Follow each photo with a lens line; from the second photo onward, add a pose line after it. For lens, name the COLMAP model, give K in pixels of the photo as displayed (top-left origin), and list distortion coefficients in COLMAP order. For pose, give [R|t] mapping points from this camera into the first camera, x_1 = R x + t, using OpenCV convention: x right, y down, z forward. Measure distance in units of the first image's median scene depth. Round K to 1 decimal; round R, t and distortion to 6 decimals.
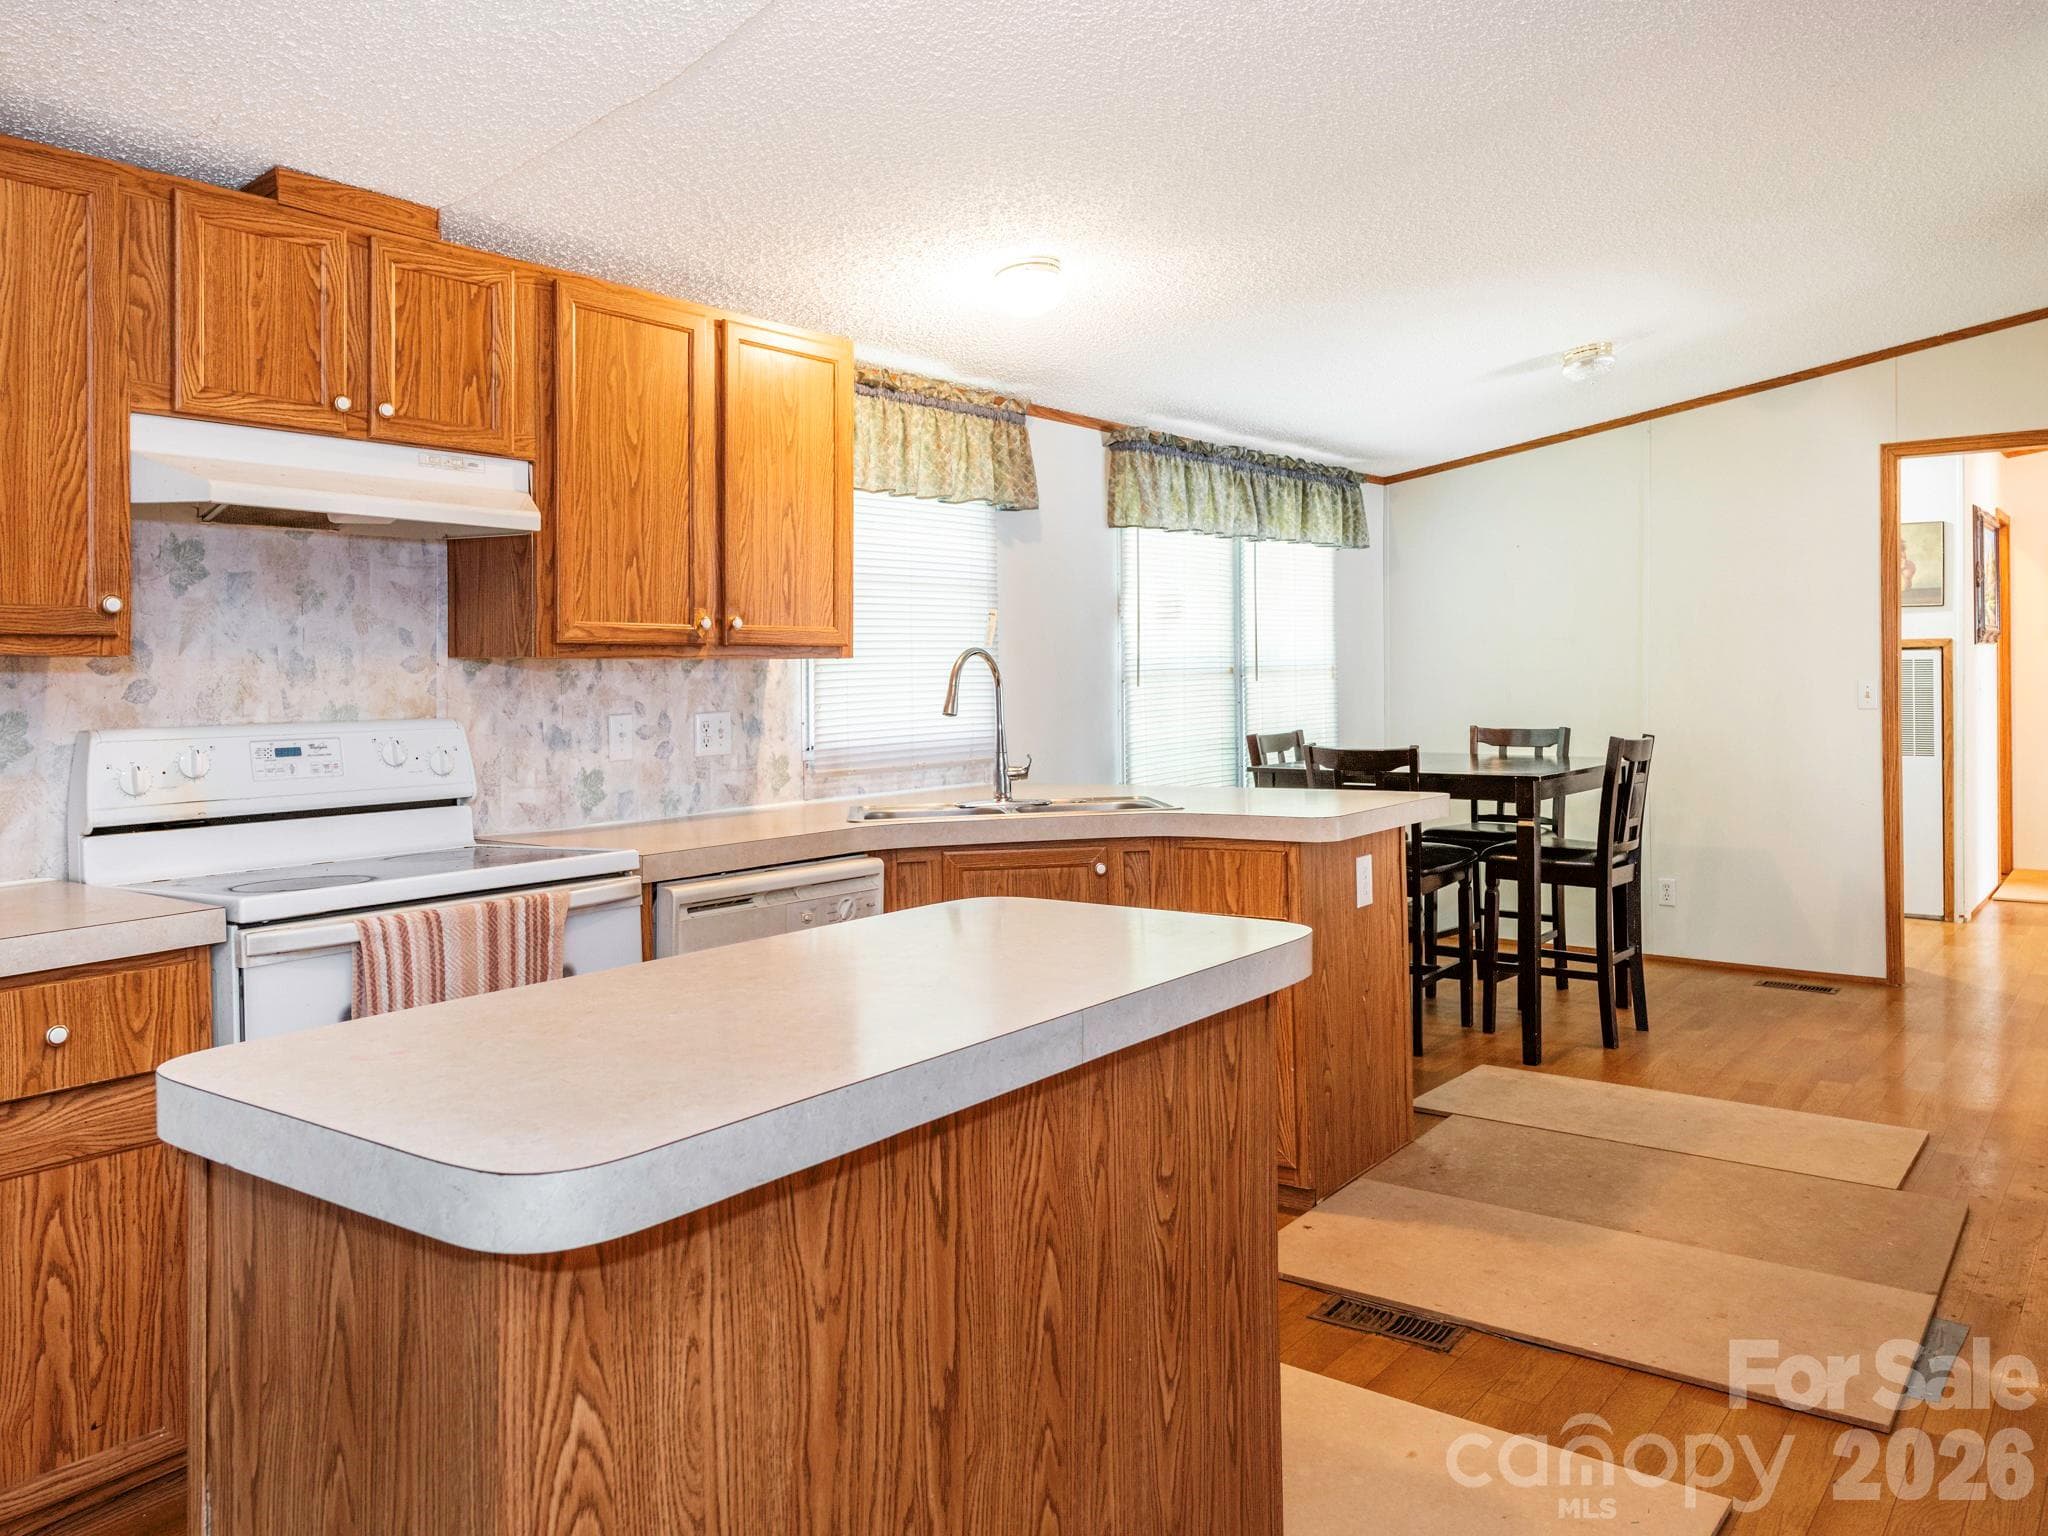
lens RADIAL K [[1493.3, 0, 1174.4], [0, 1493.3, 667.8], [0, 0, 1]] dist [0.019955, -0.008062]
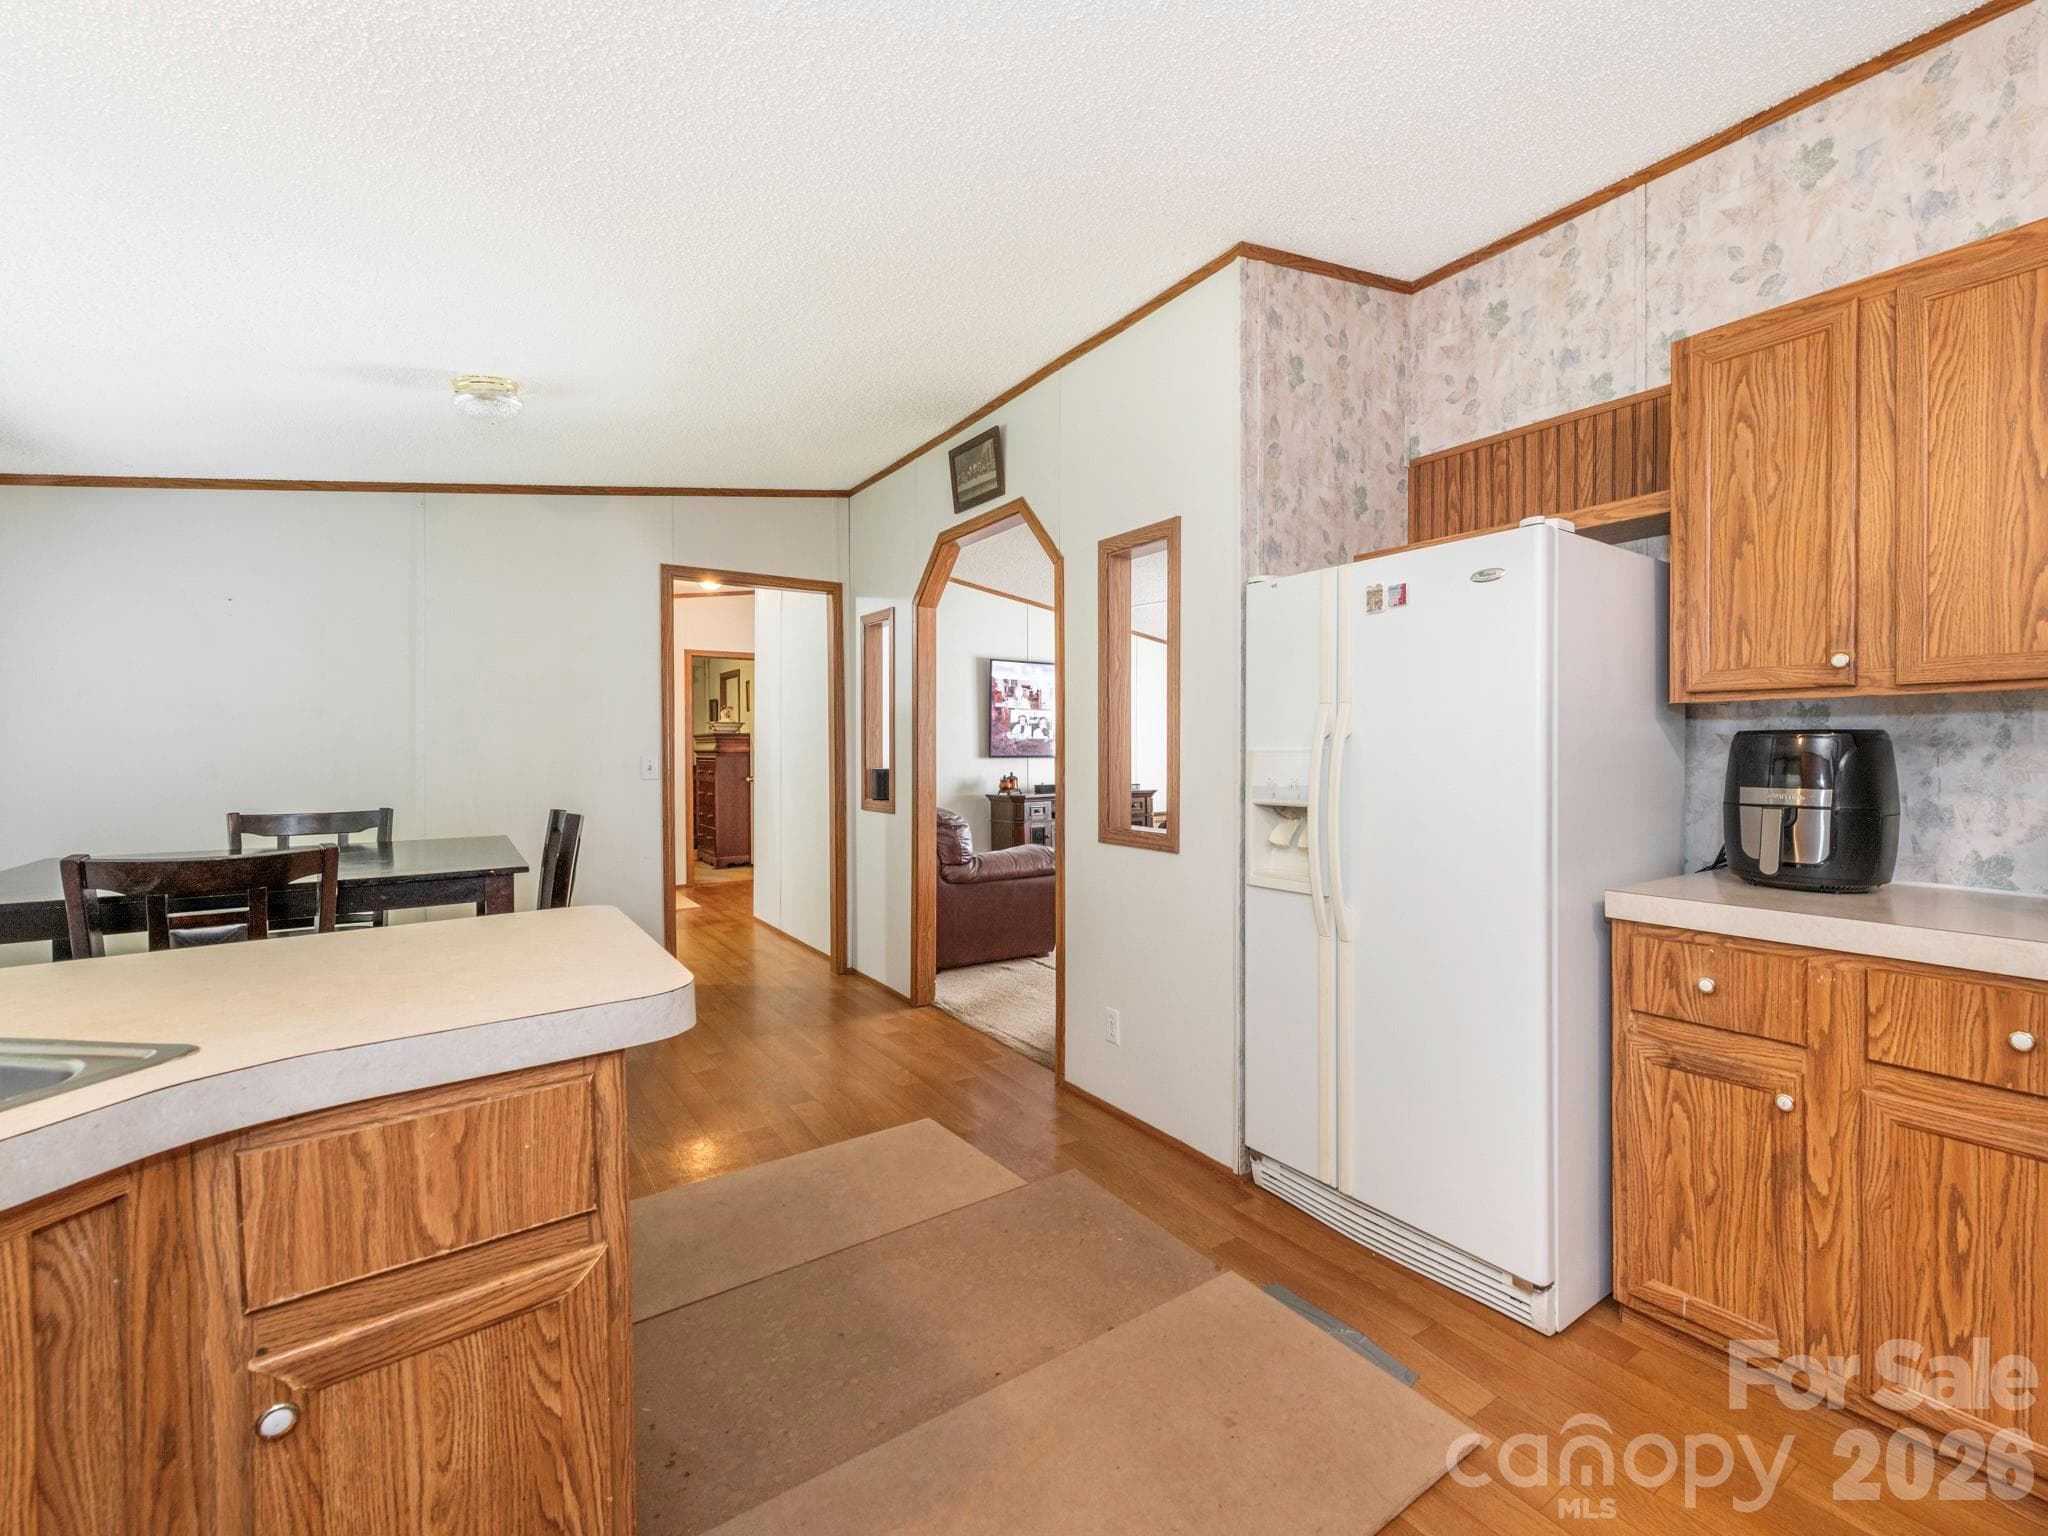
lens RADIAL K [[875.7, 0, 1060.9], [0, 875.7, 762.3], [0, 0, 1]] dist [0.003016, -0.000145]
pose [[0.349833, -0.004464, 0.936801, -0.160893], [-0.001579, 0.999984, 0.005355, 0.017948], [-0.936811, -0.003352, 0.349820, 0.828643]]
